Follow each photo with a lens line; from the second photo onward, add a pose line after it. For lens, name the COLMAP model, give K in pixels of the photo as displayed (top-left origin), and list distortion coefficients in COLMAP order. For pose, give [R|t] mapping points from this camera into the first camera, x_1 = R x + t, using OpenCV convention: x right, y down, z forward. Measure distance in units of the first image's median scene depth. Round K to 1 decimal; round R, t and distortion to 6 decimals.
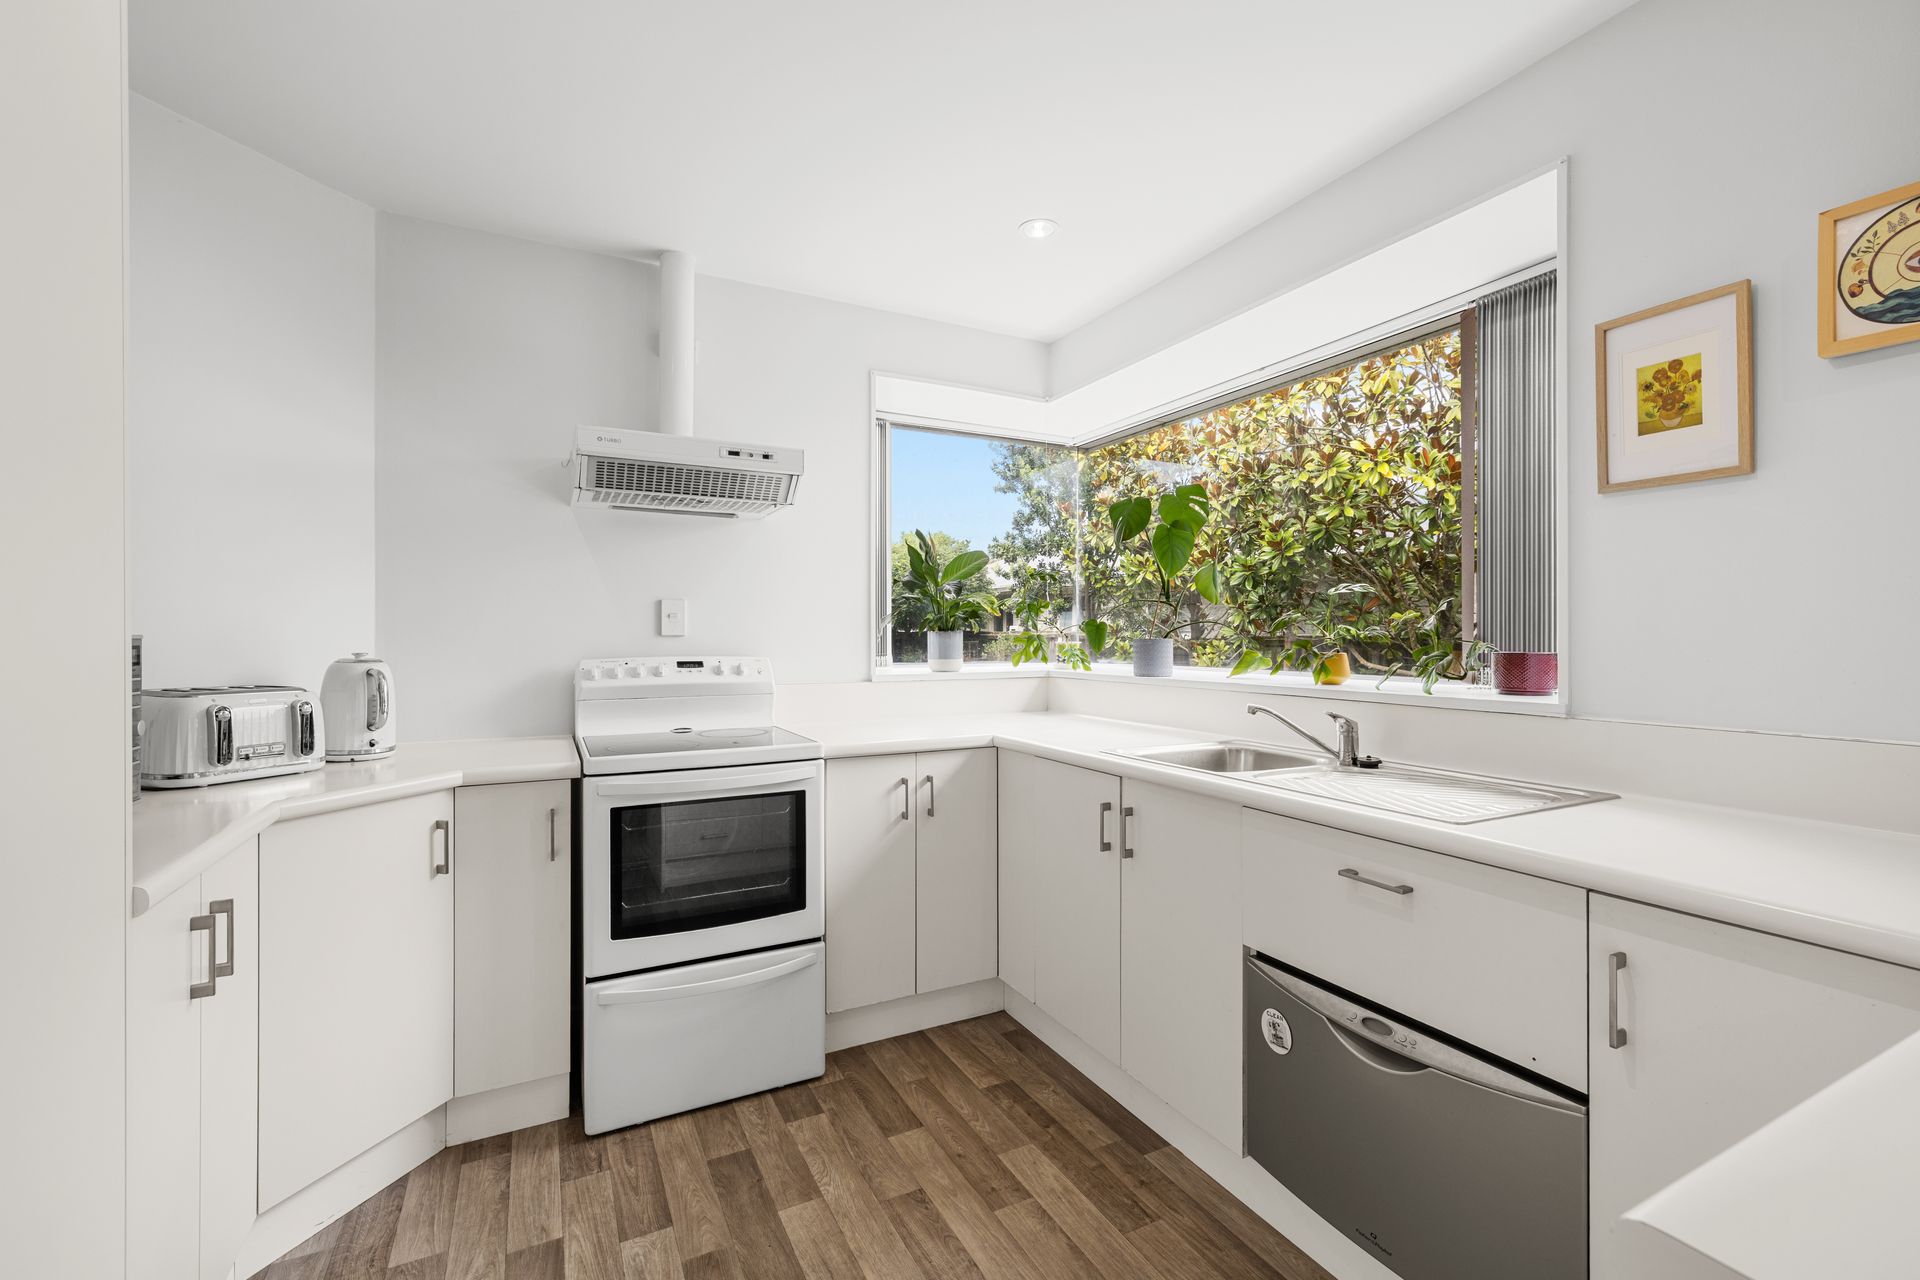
lens RADIAL K [[812.4, 0, 964.7], [0, 812.4, 626.4], [0, 0, 1]] dist [0.004023, 0.000412]
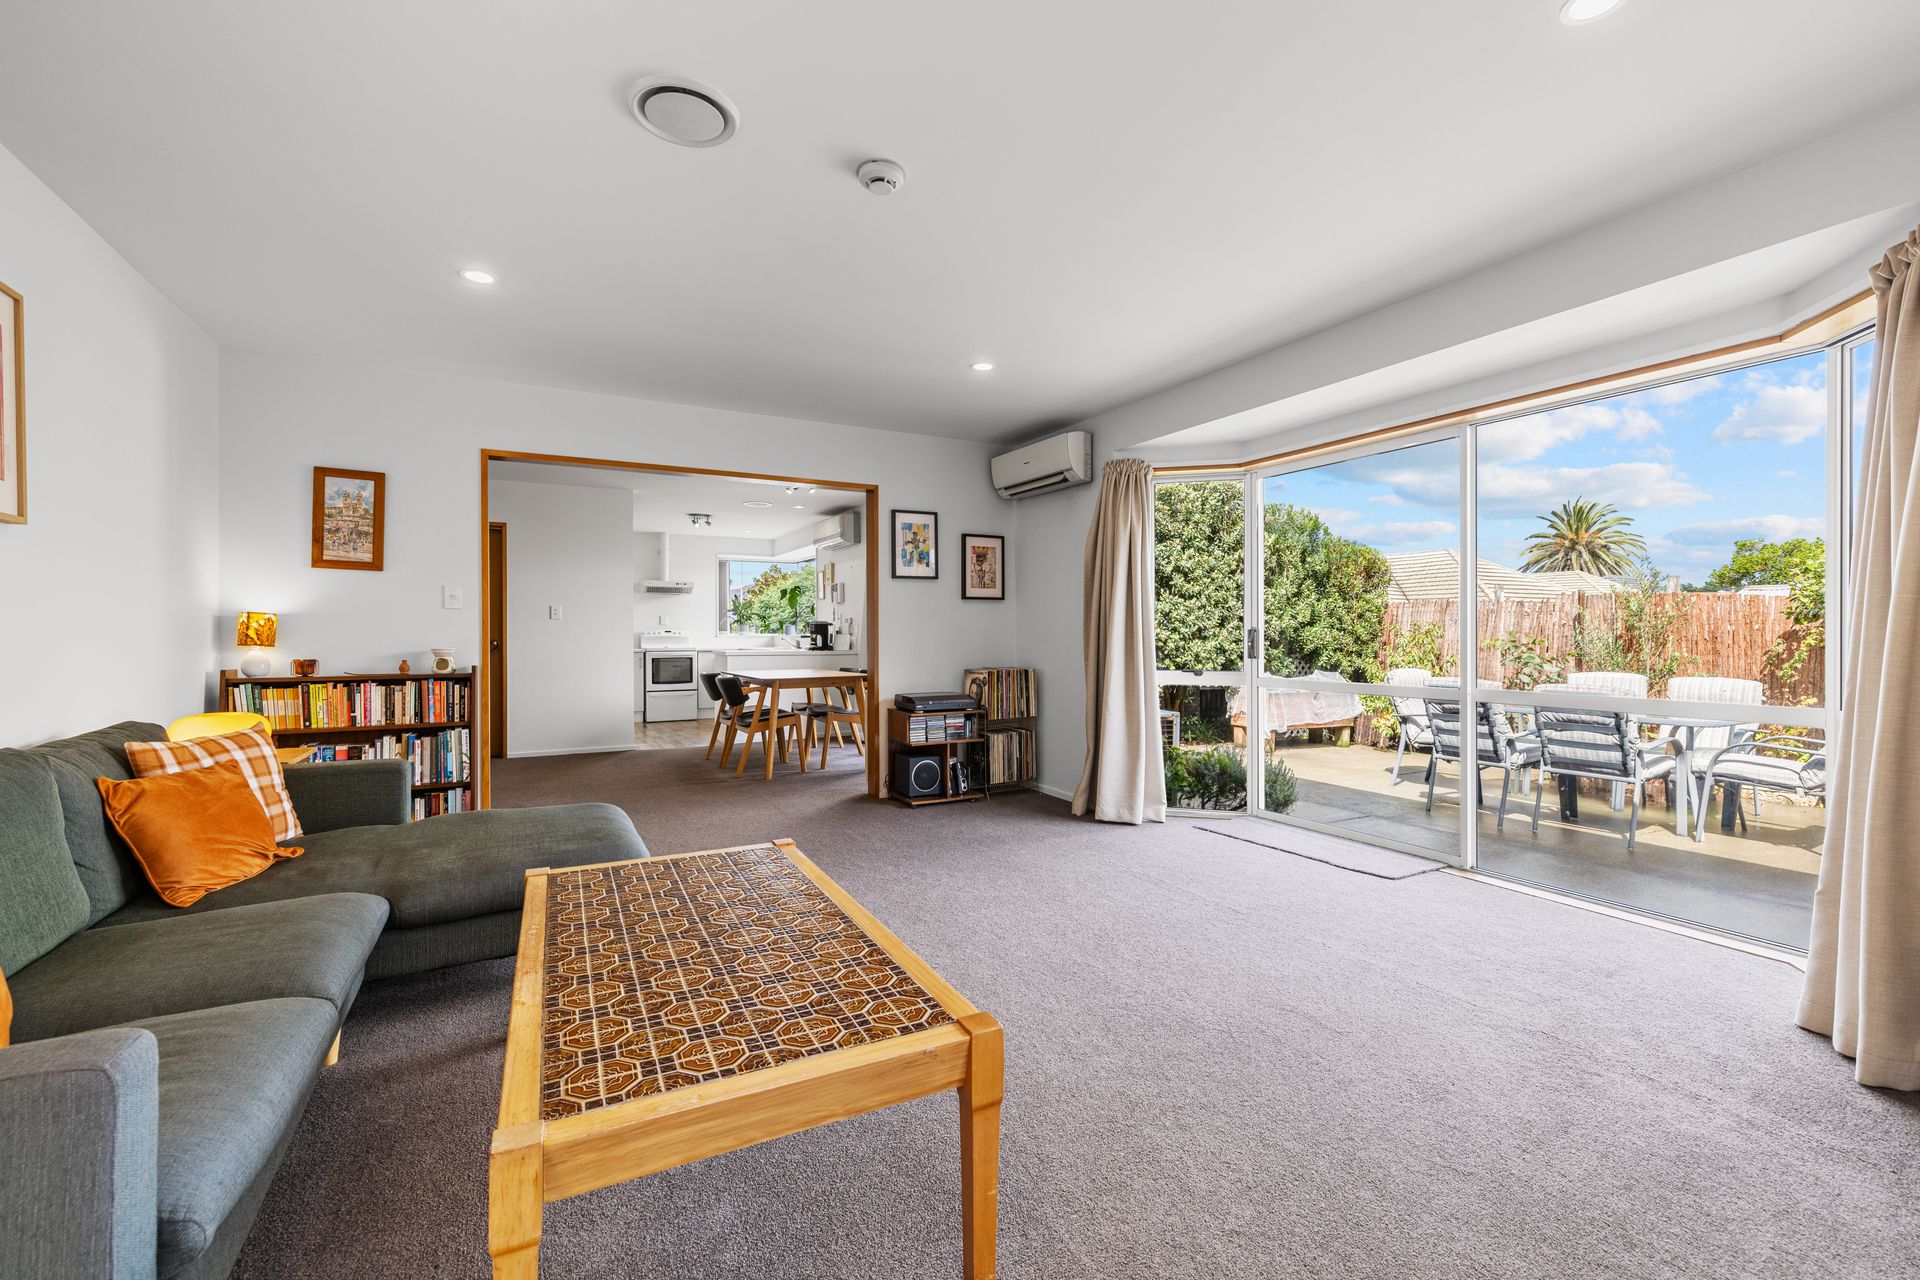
lens RADIAL K [[812.4, 0, 964.7], [0, 812.4, 626.4], [0, 0, 1]] dist [0.004023, 0.000412]
pose [[0.999982, 0.001023, 0.005976, 1.227816], [-0.001077, 0.999960, 0.008927, -0.020368], [-0.005967, -0.008934, 0.999942, -3.369168]]
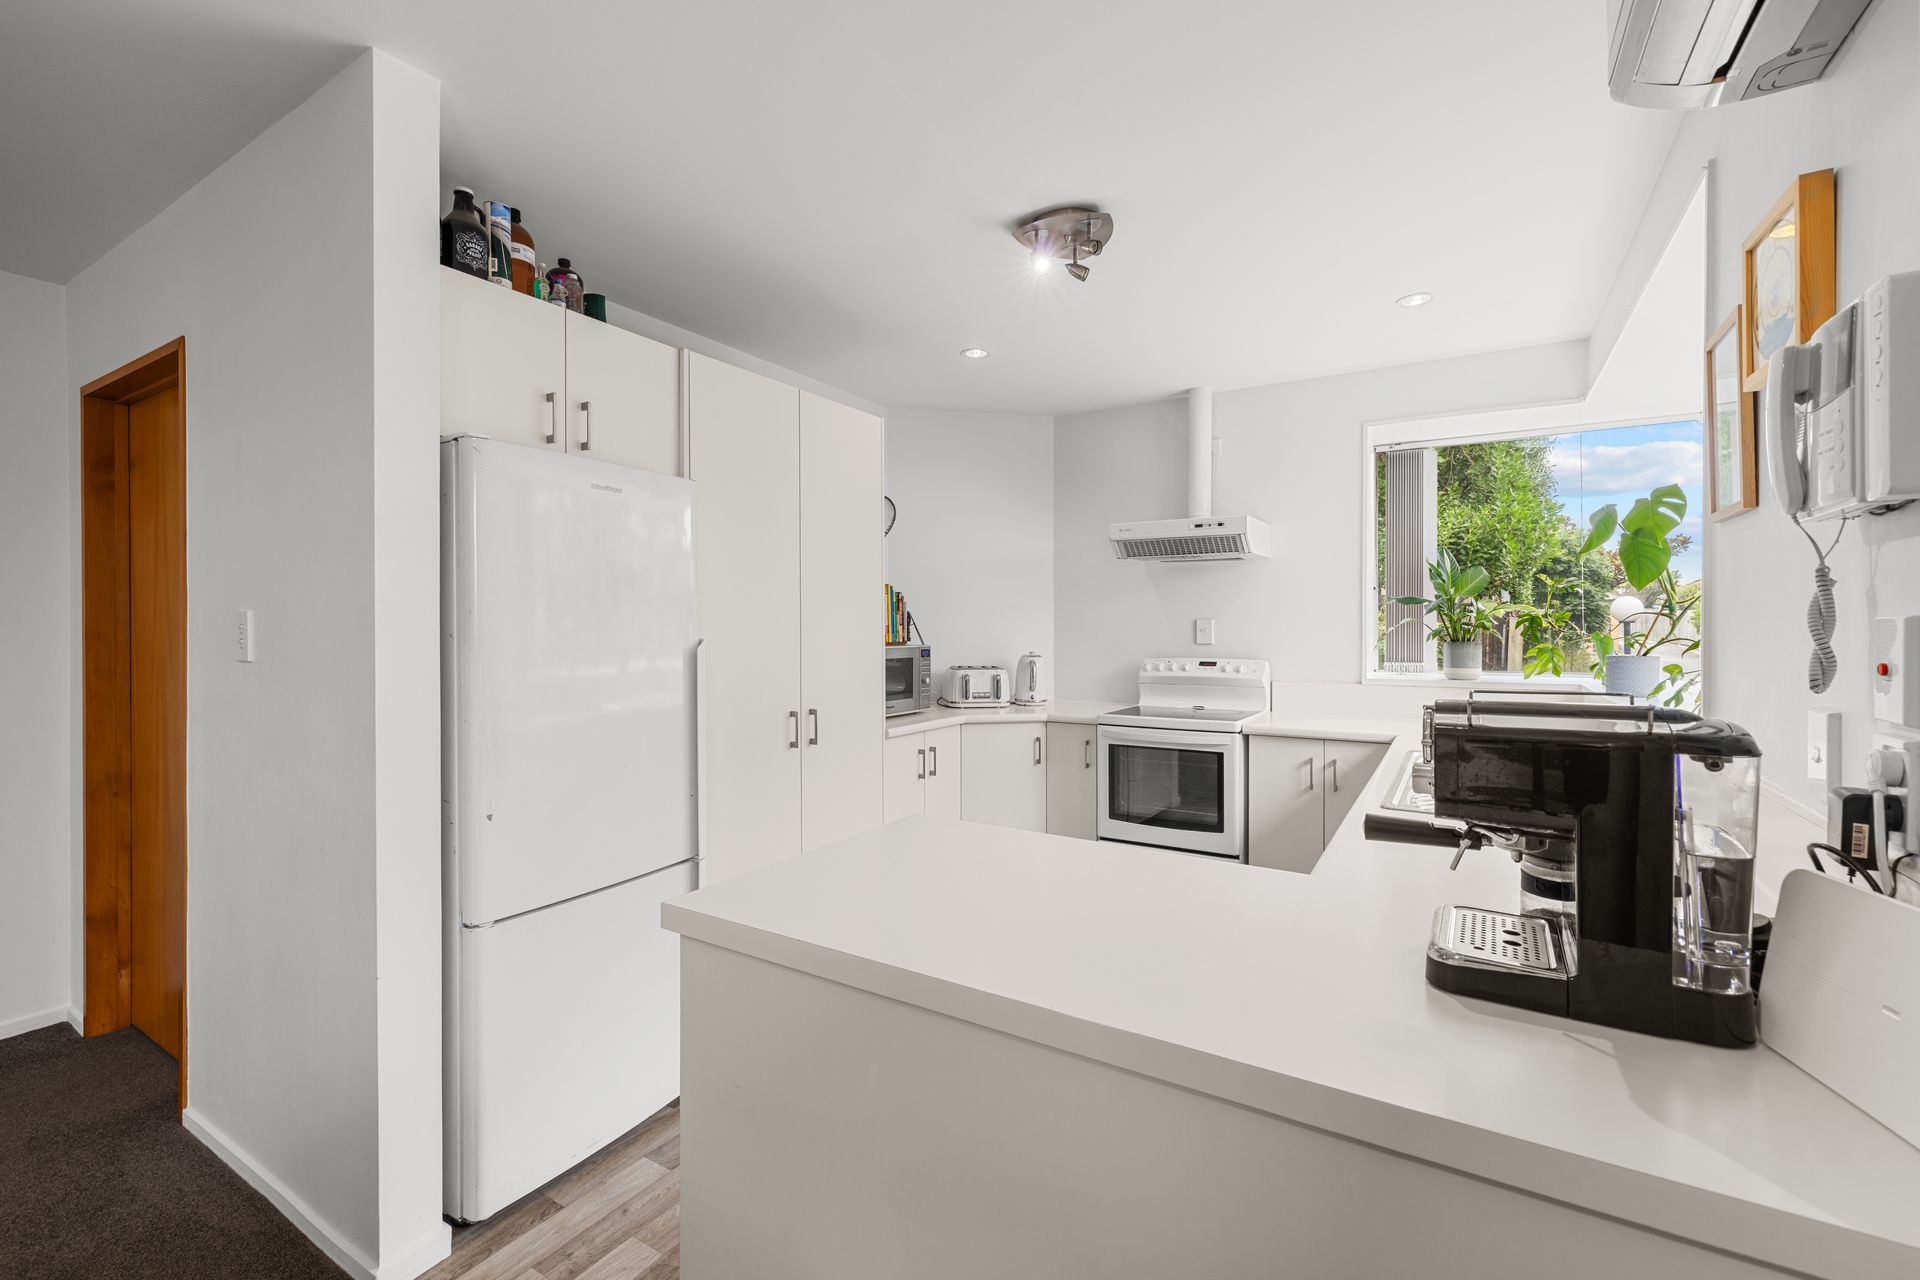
lens RADIAL K [[812.4, 0, 964.7], [0, 812.4, 626.4], [0, 0, 1]] dist [0.004023, 0.000412]
pose [[0.502848, 0.002258, -0.864372, 0.773134], [0.012478, 0.999873, 0.009871, -0.044876], [0.864285, -0.015749, 0.502756, -0.129587]]
